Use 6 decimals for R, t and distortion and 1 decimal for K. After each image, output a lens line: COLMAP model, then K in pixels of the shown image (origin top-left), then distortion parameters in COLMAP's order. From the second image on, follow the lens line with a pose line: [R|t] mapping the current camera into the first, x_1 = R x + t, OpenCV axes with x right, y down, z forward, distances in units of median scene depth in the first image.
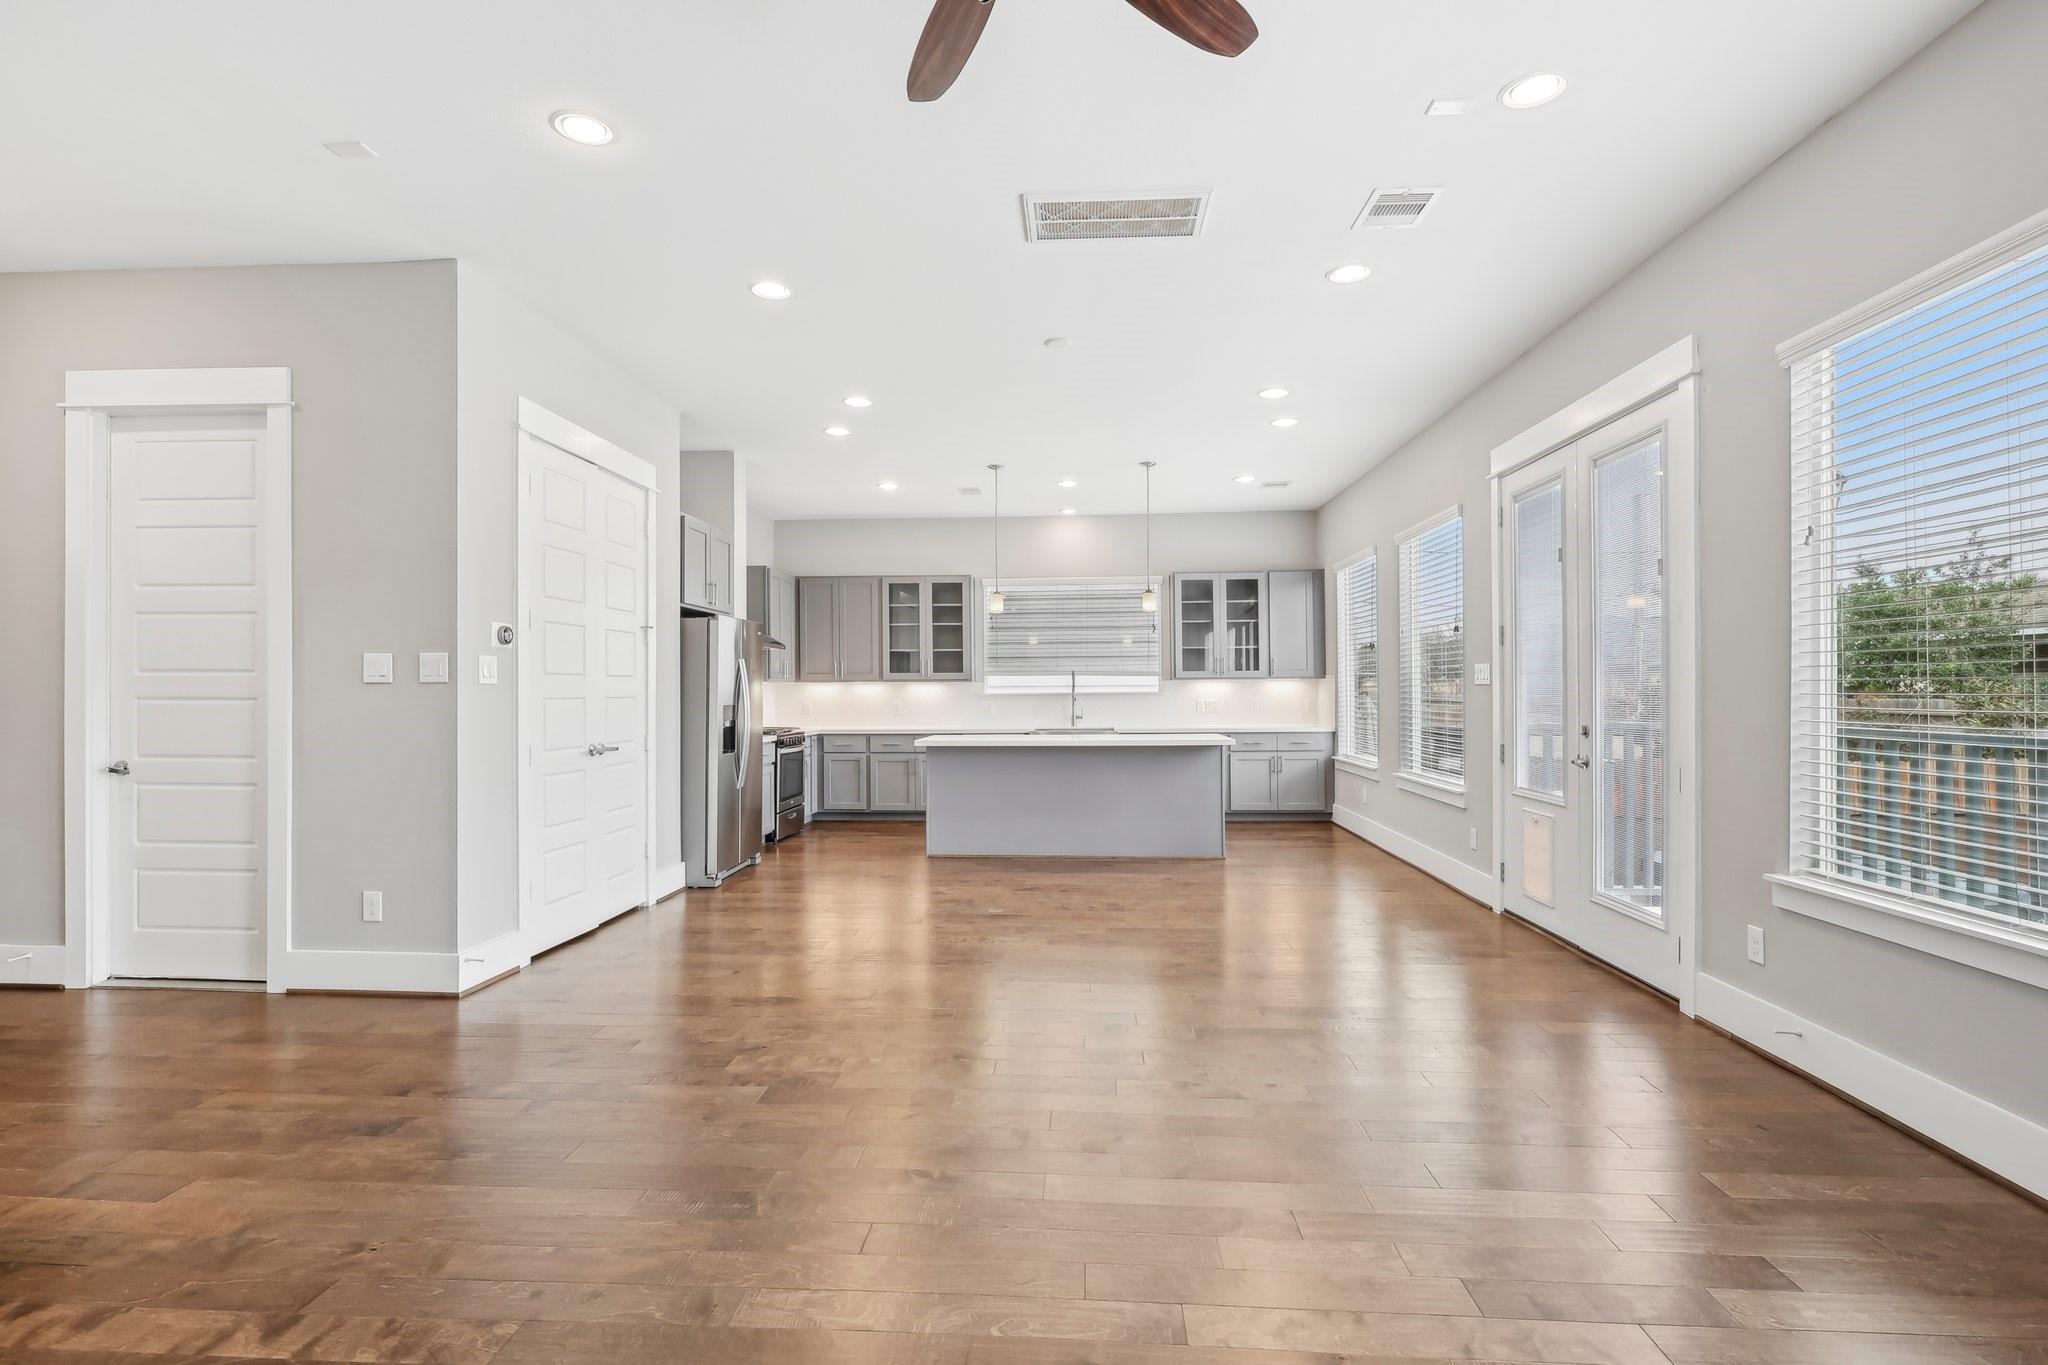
lens RADIAL K [[963.1, 0, 1018.5], [0, 963.1, 691.4], [0, 0, 1]] dist [-0.001437, 0.001025]
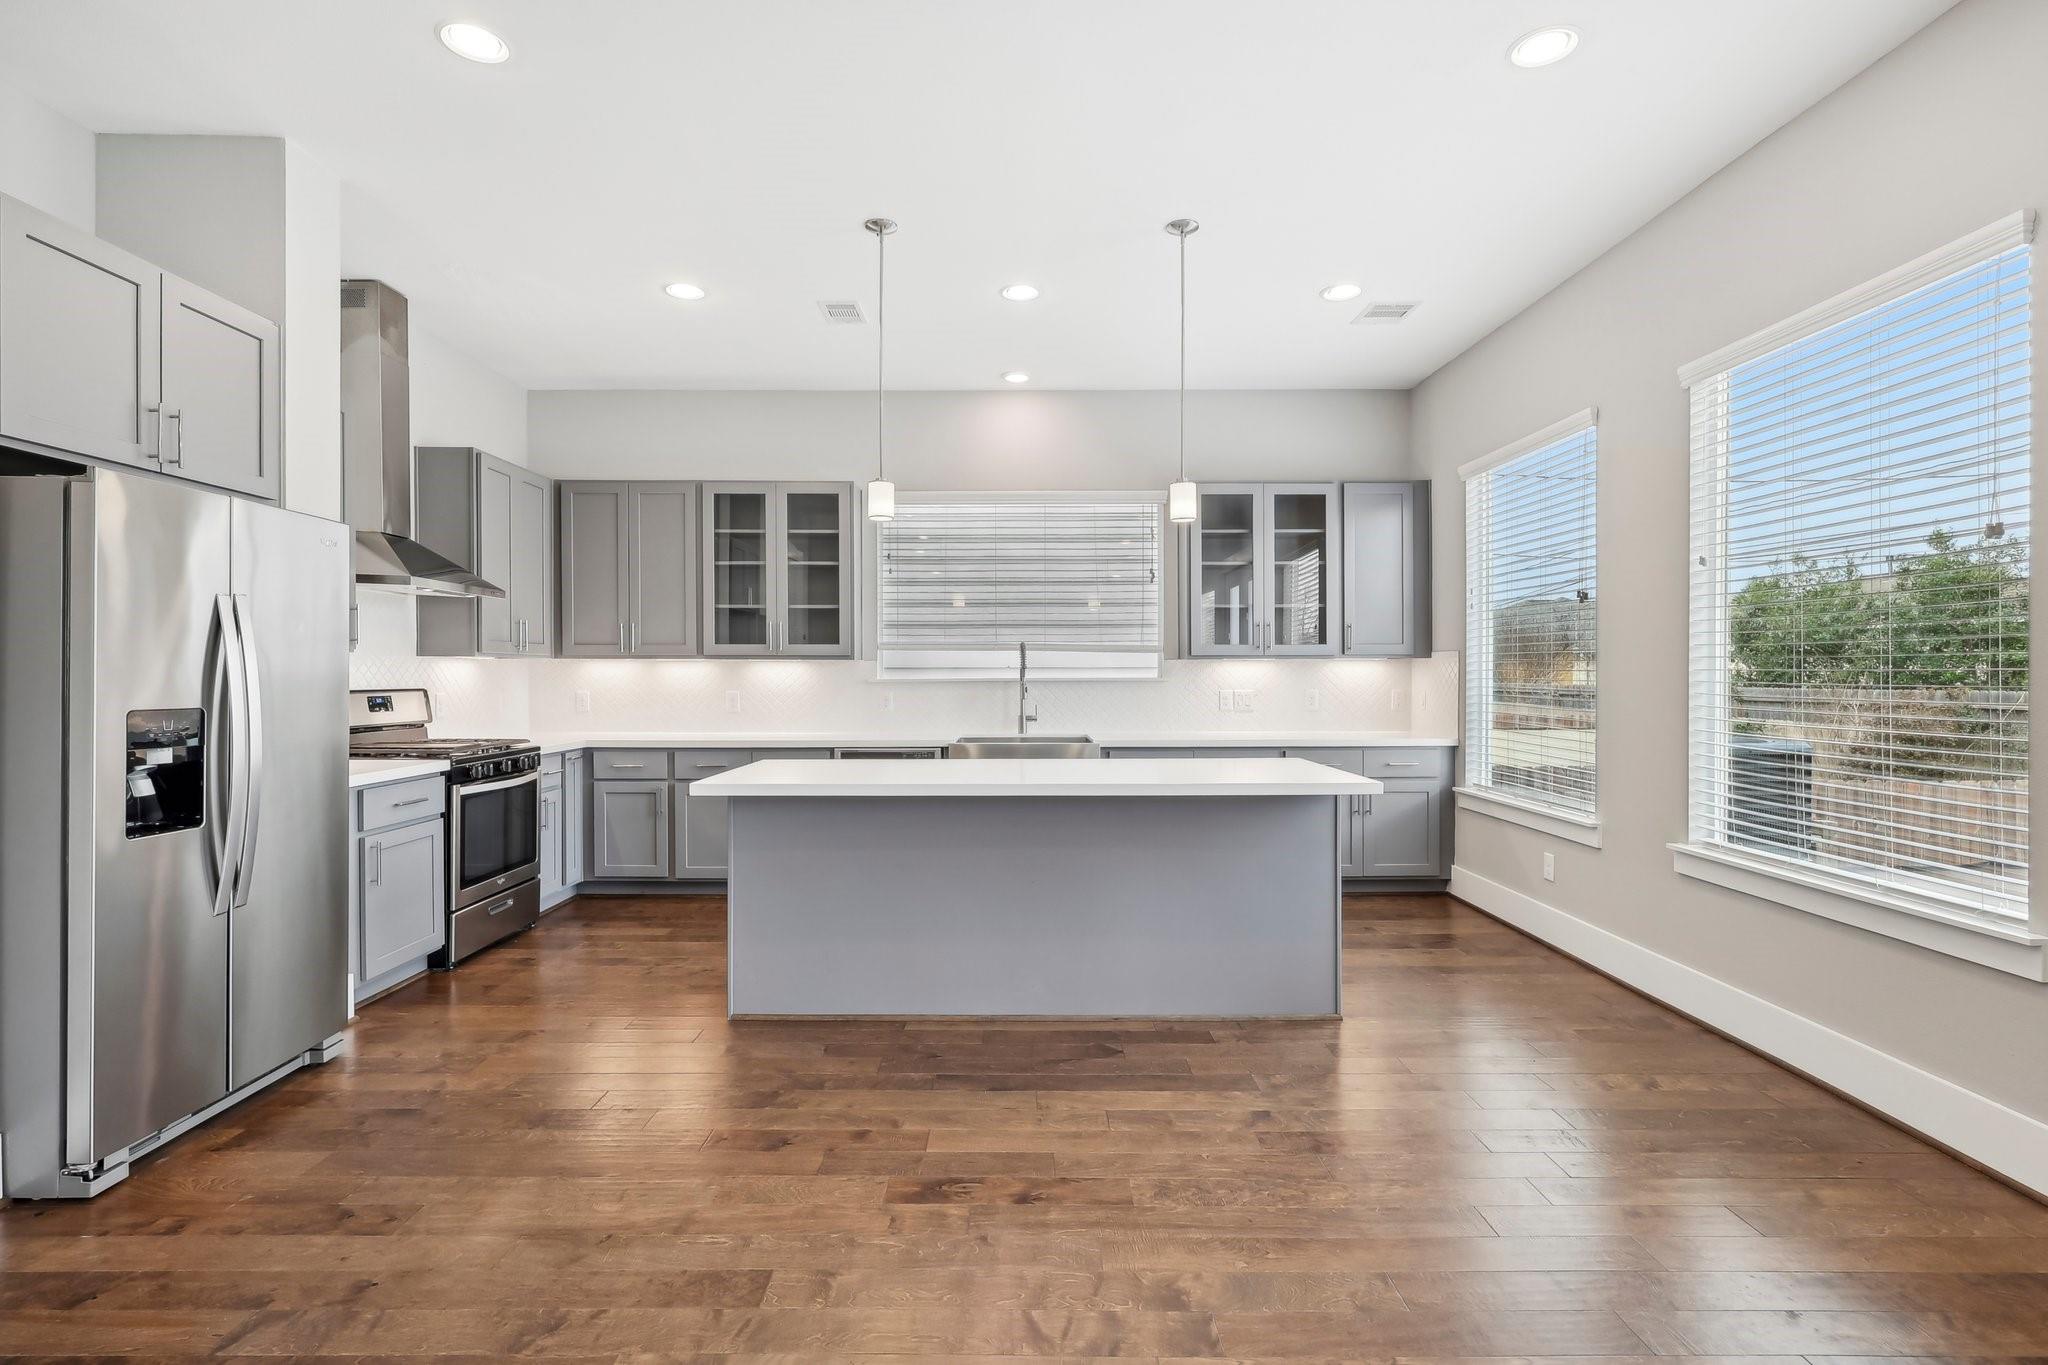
lens RADIAL K [[963.1, 0, 1037.1], [0, 963.1, 684.1], [0, 0, 1]] dist [-0.001437, 0.001025]
pose [[0.995737, 0.005023, 0.092102, 0.012967], [-0.005978, 0.999931, 0.010092, -0.001691], [-0.092045, -0.010600, 0.995698, 0.505318]]
